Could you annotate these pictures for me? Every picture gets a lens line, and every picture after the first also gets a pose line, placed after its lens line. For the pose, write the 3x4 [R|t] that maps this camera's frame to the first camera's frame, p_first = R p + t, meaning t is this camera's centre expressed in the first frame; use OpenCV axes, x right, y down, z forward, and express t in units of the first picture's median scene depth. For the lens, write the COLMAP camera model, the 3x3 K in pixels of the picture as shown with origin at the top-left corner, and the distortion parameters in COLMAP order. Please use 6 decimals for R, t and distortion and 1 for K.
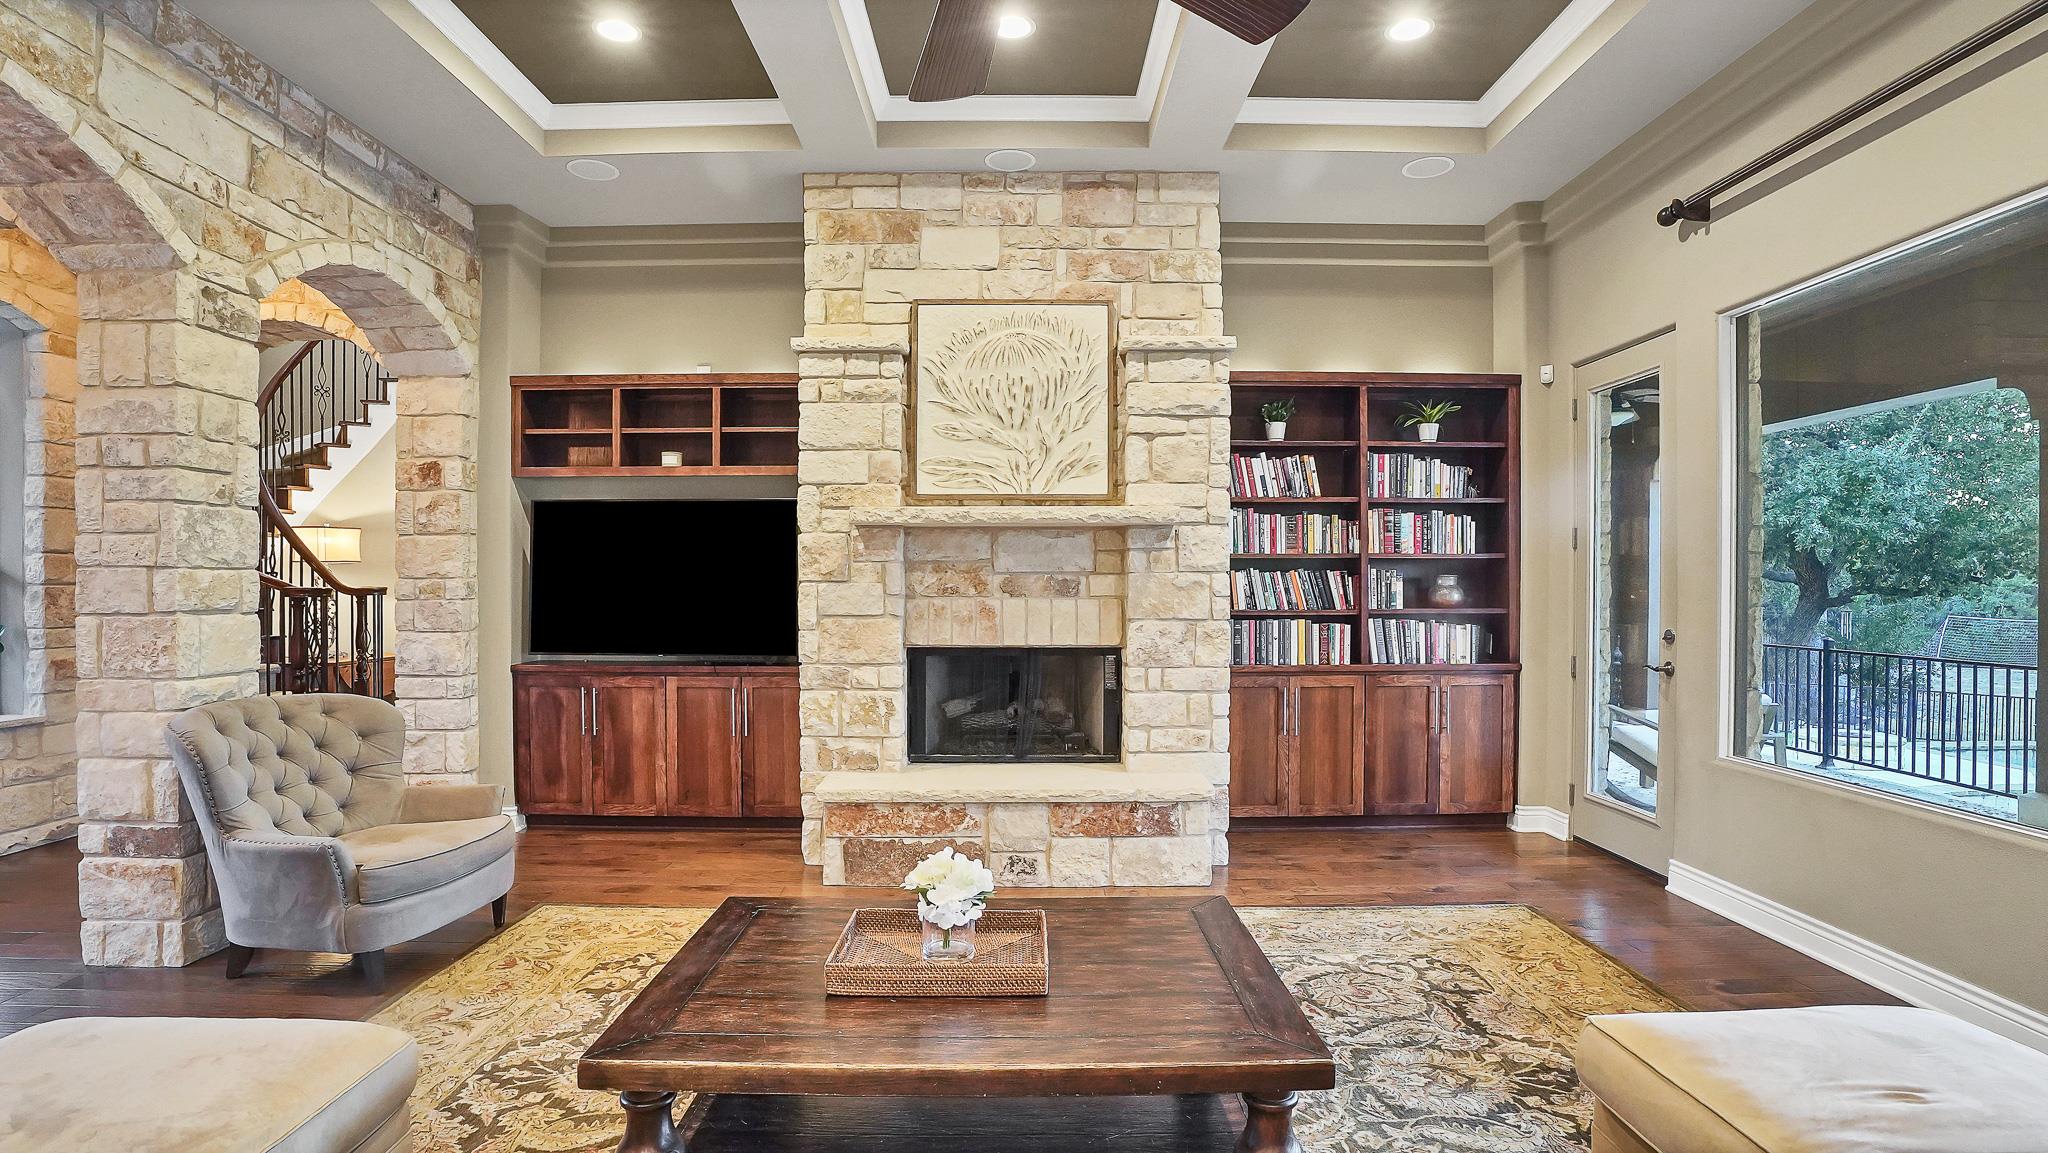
lens RADIAL K [[995.5, 0, 1019.4], [0, 995.5, 589.1], [0, 0, 1]] dist [-0.052181, 0.003385]
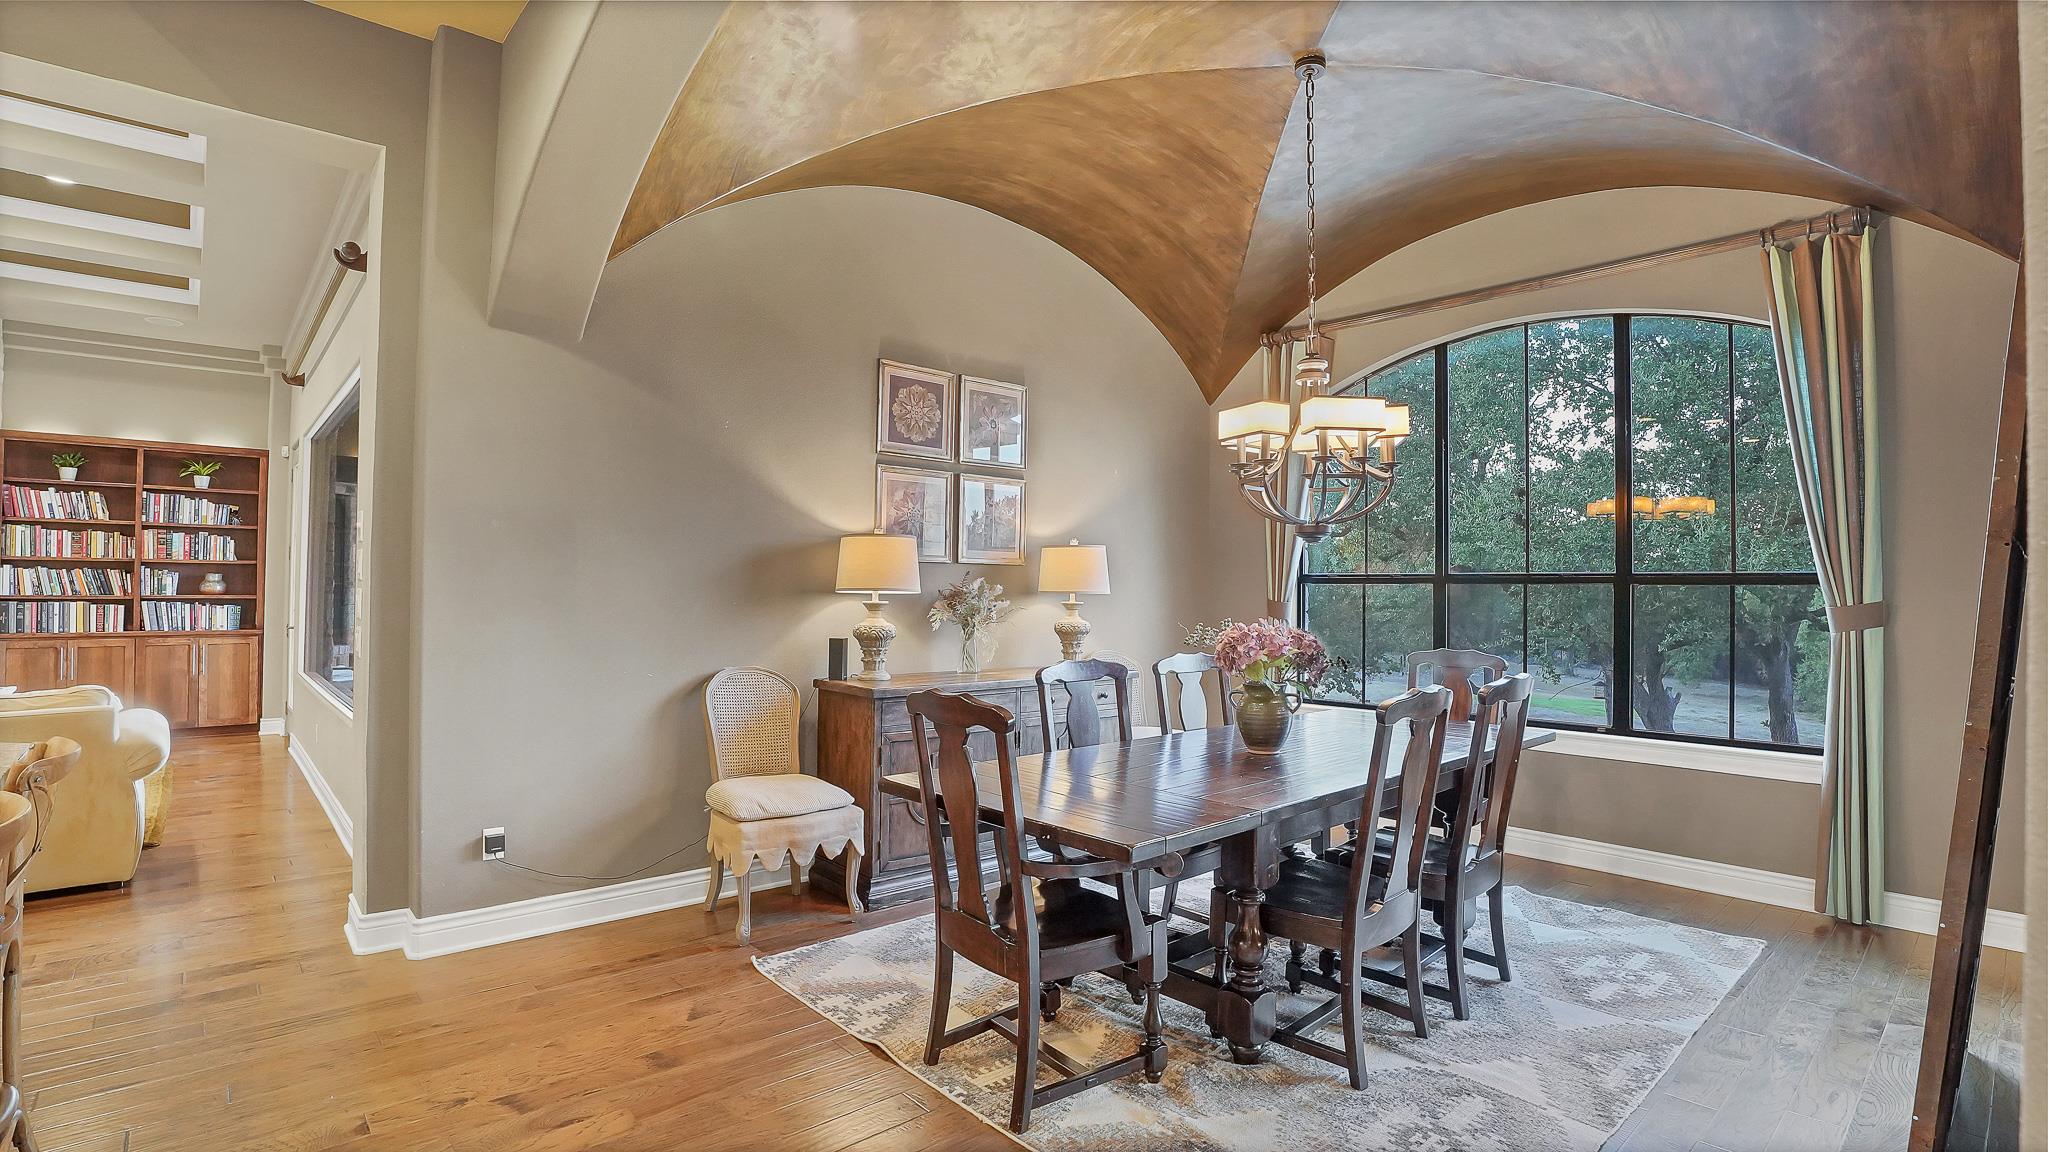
lens RADIAL K [[962.6, 0, 1020.6], [0, 962.6, 569.9], [0, 0, 1]] dist [-0.058360, 0.011465]
pose [[0.739422, 0.021897, 0.672886, 0.456441], [-0.007959, 0.999685, -0.023786, 0.004681], [-0.673195, 0.012233, 0.739364, -1.095438]]
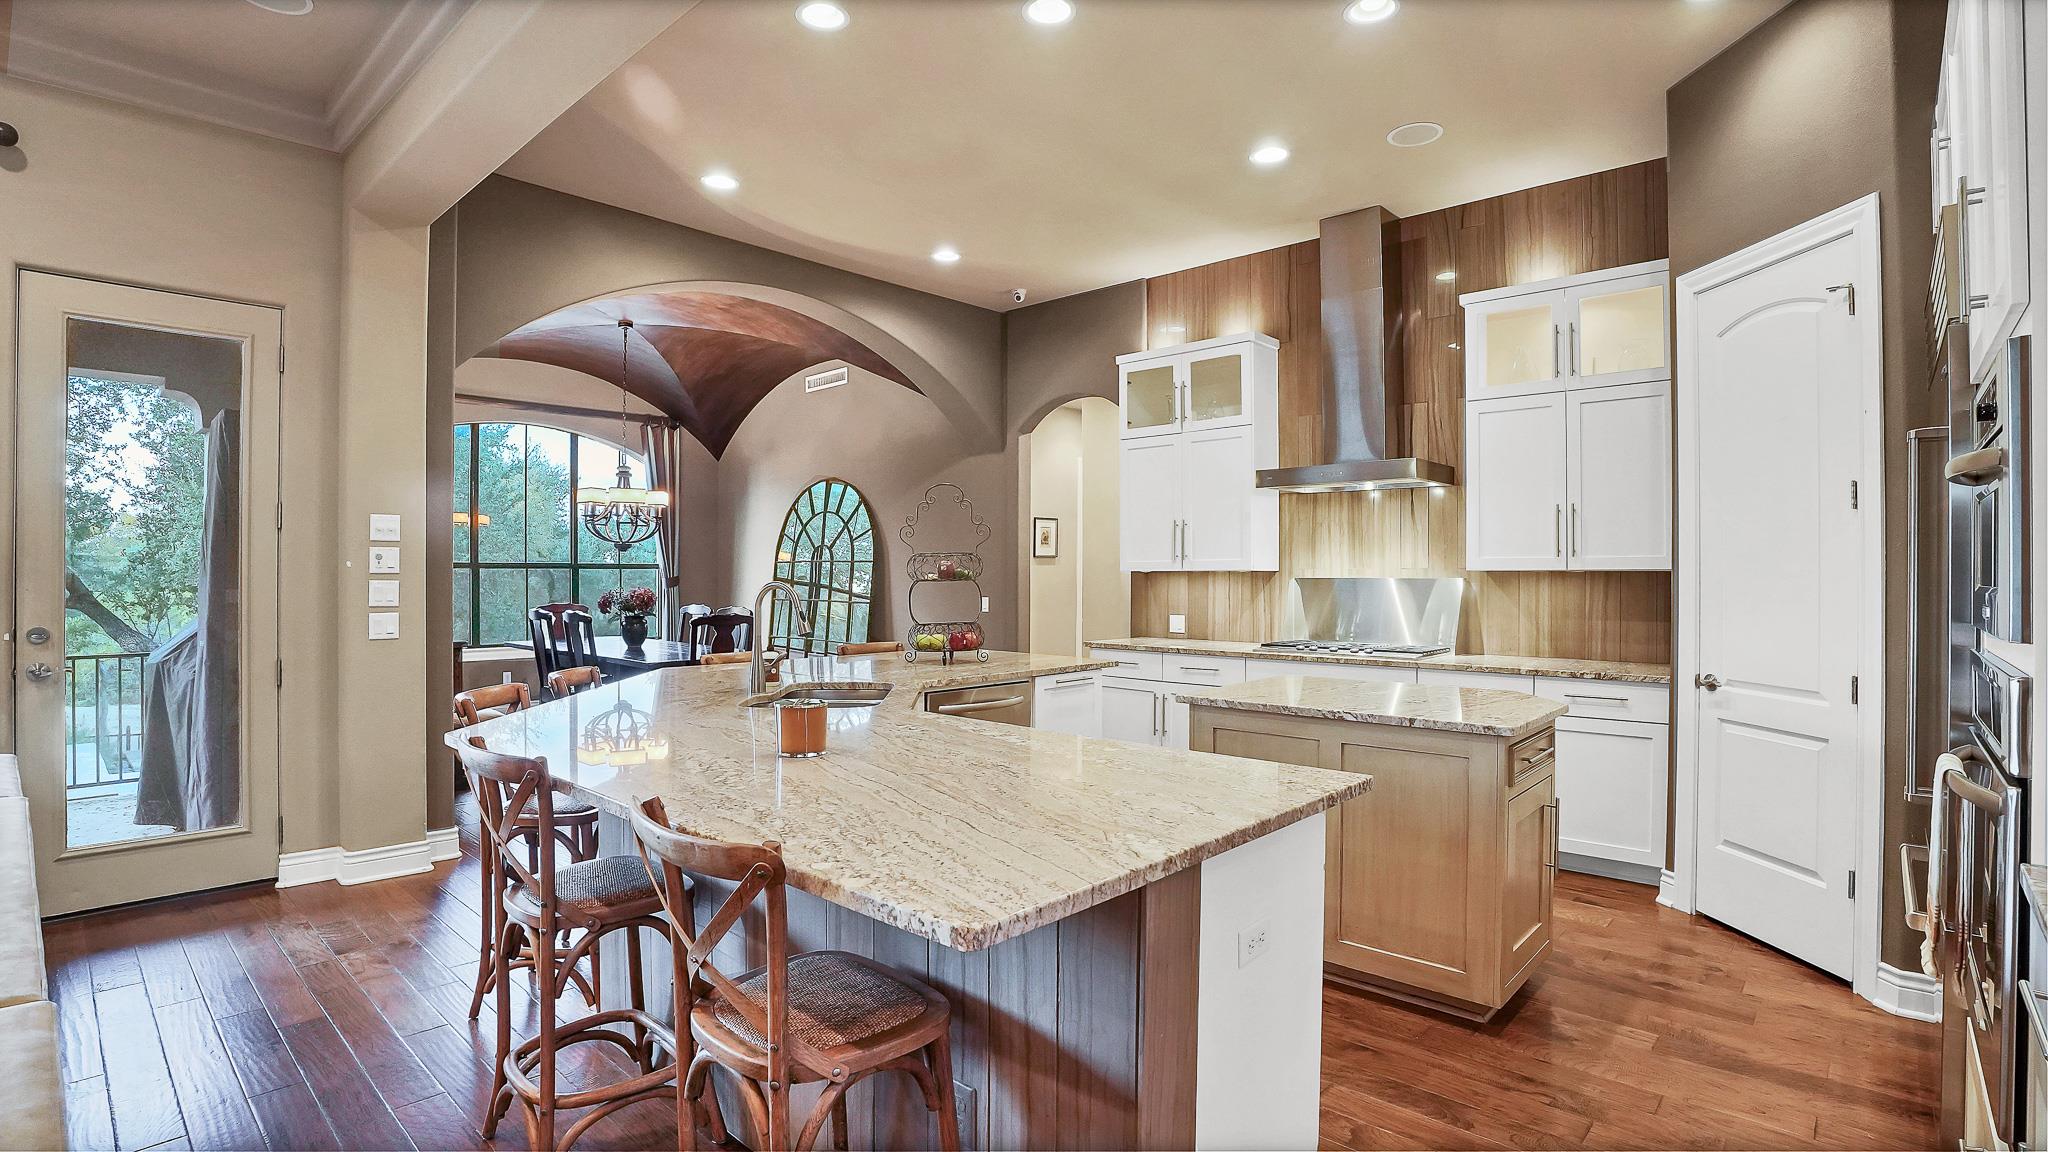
lens RADIAL K [[962.6, 0, 1019.0], [0, 962.6, 579.6], [0, 0, 1]] dist [-0.058360, 0.011465]
pose [[-0.734221, -0.005049, 0.678891, -0.450250], [0.001181, 0.999961, 0.008714, -0.002538], [-0.678909, 0.007200, -0.734187, 0.040562]]
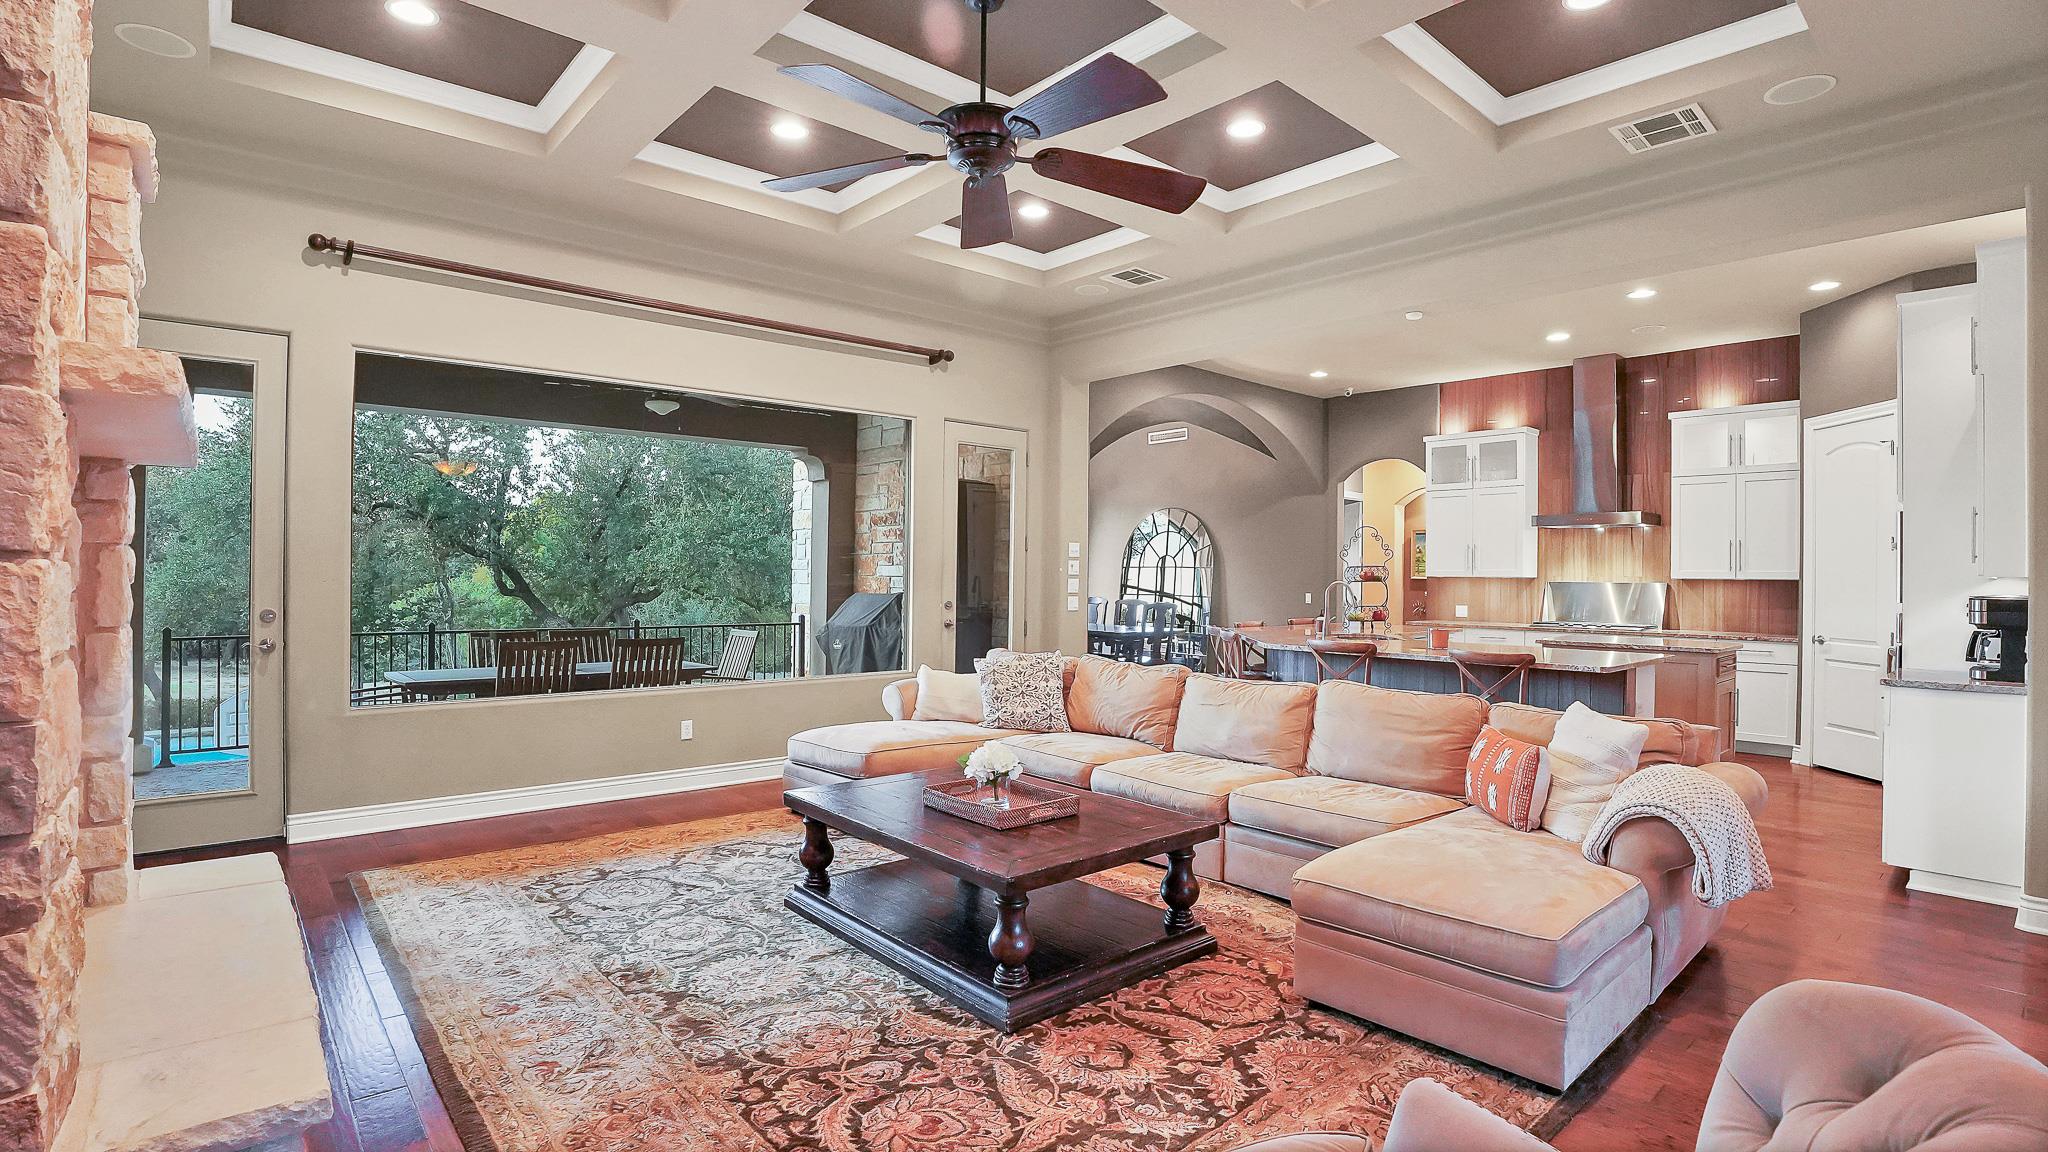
lens RADIAL K [[962.6, 0, 1024.7], [0, 962.6, 575.3], [0, 0, 1]] dist [-0.058360, 0.011465]
pose [[-0.662632, -0.006705, 0.748916, -0.601881], [-0.007538, 0.999969, 0.002284, -0.003832], [-0.748908, -0.004132, -0.662662, 0.948770]]
